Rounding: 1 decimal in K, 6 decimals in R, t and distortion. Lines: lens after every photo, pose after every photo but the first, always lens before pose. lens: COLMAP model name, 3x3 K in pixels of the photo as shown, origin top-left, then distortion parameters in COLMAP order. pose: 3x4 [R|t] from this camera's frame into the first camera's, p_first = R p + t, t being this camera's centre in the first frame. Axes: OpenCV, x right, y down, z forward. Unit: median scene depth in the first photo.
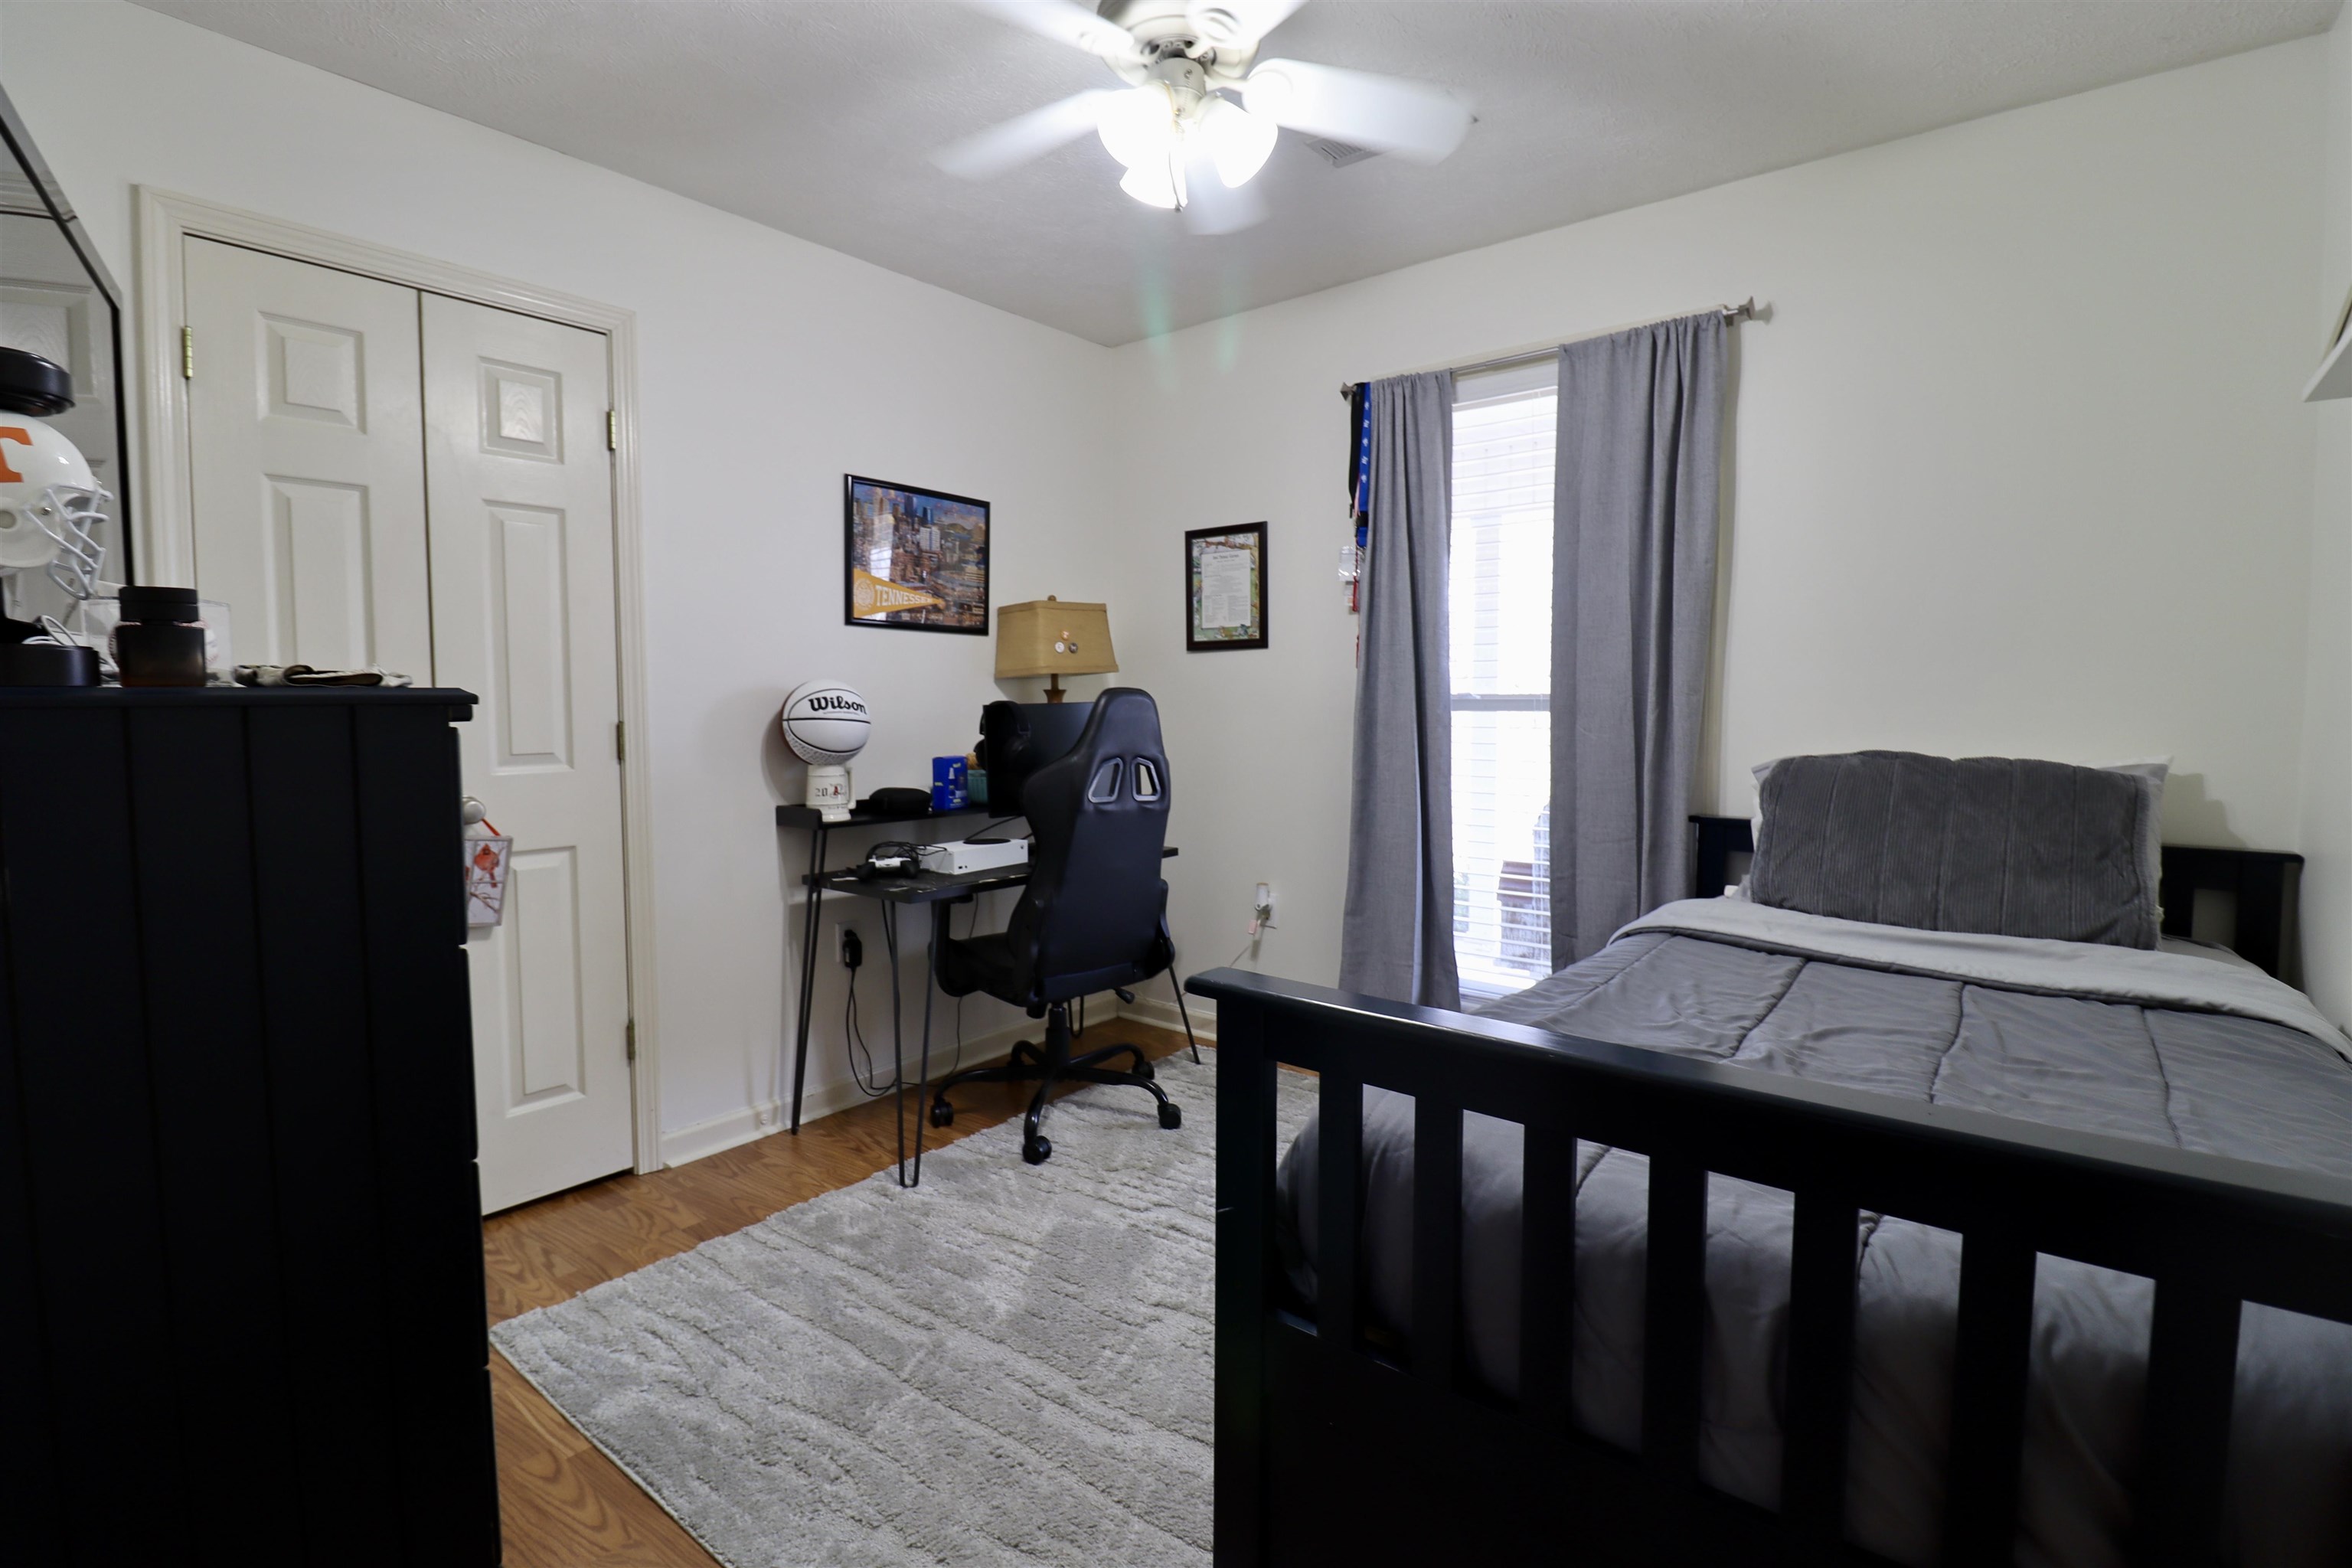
lens RADIAL K [[1086.5, 0, 1204.0], [0, 1086.5, 765.5], [0, 0, 1]] dist [-0.004030, -0.009816]
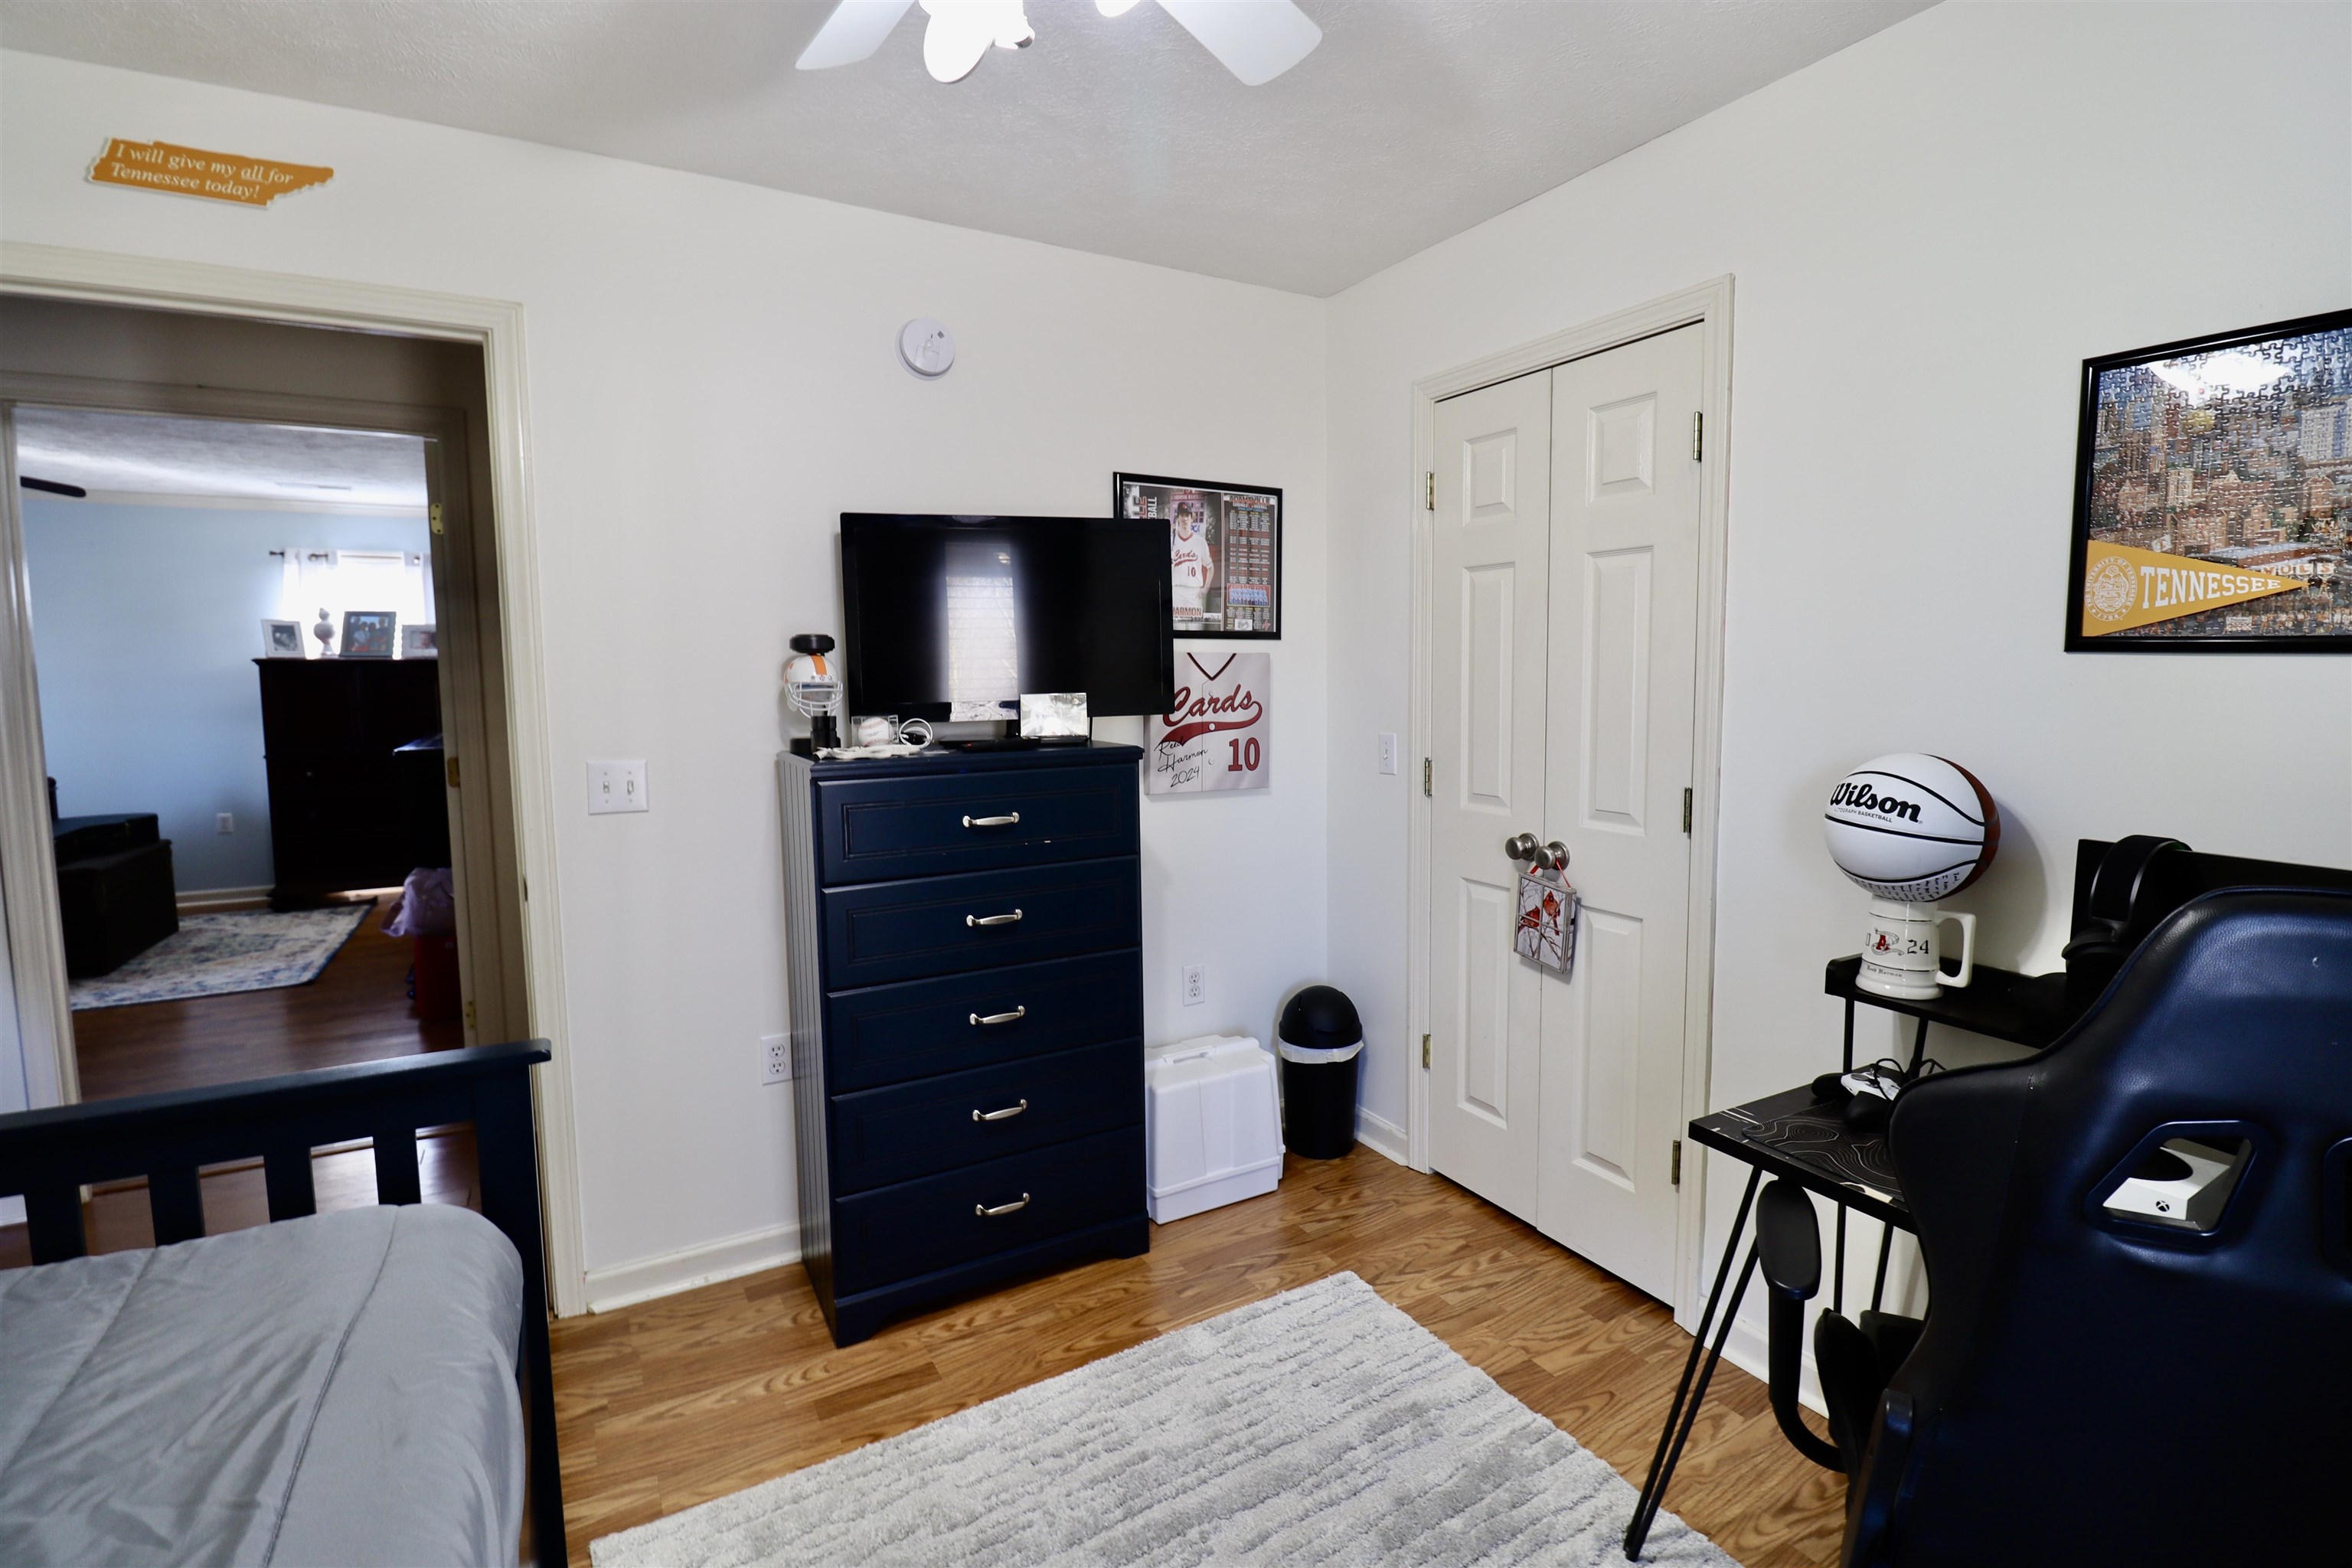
lens RADIAL K [[1083.4, 0, 1221.0], [0, 1083.4, 755.7], [0, 0, 1]] dist [-0.000961, -0.022346]
pose [[-0.369357, 0.071745, -0.926514, 0.393365], [-0.055942, 0.993490, 0.099233, -0.137161], [0.927602, 0.088483, -0.362939, 1.034857]]
